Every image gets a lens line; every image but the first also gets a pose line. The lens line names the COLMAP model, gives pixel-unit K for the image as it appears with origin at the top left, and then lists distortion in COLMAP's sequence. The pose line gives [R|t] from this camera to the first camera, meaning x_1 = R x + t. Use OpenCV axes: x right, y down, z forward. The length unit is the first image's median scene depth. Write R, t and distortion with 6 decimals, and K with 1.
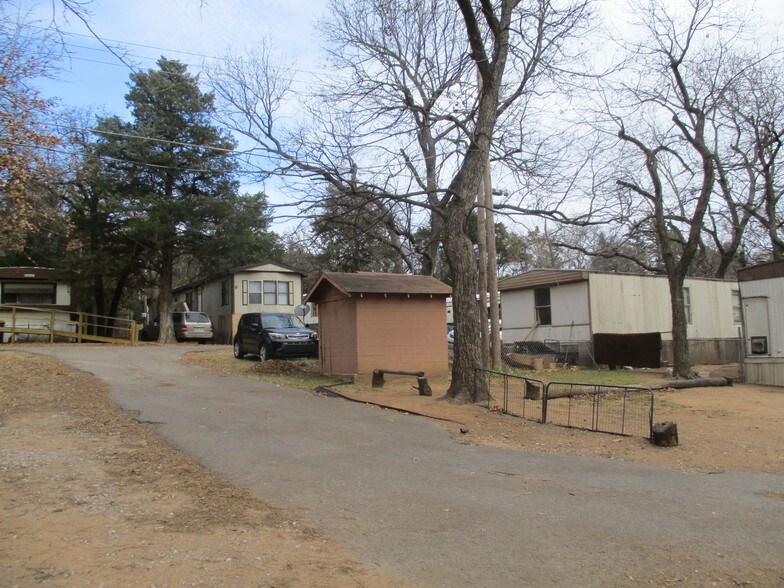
lens RADIAL K [[665.7, 0, 392.0], [0, 665.7, 275.6], [0, 0, 1]] dist [-0.002163, -0.001222]
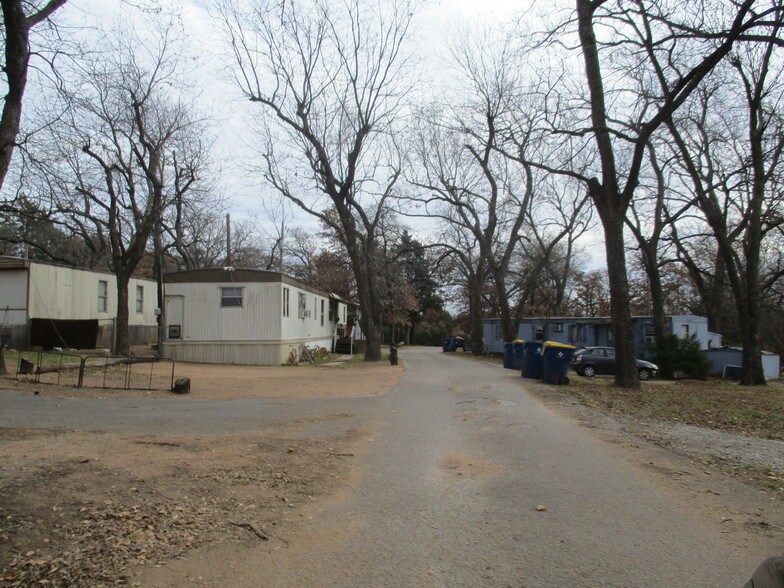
lens RADIAL K [[665.7, 0, 392.0], [0, 665.7, 275.6], [0, 0, 1]] dist [-0.002163, -0.001222]
pose [[0.603056, 0.084305, 0.793231, -0.245466], [-0.101519, 0.994425, -0.028508, -0.013480], [-0.791212, -0.063336, 0.608253, -0.151343]]
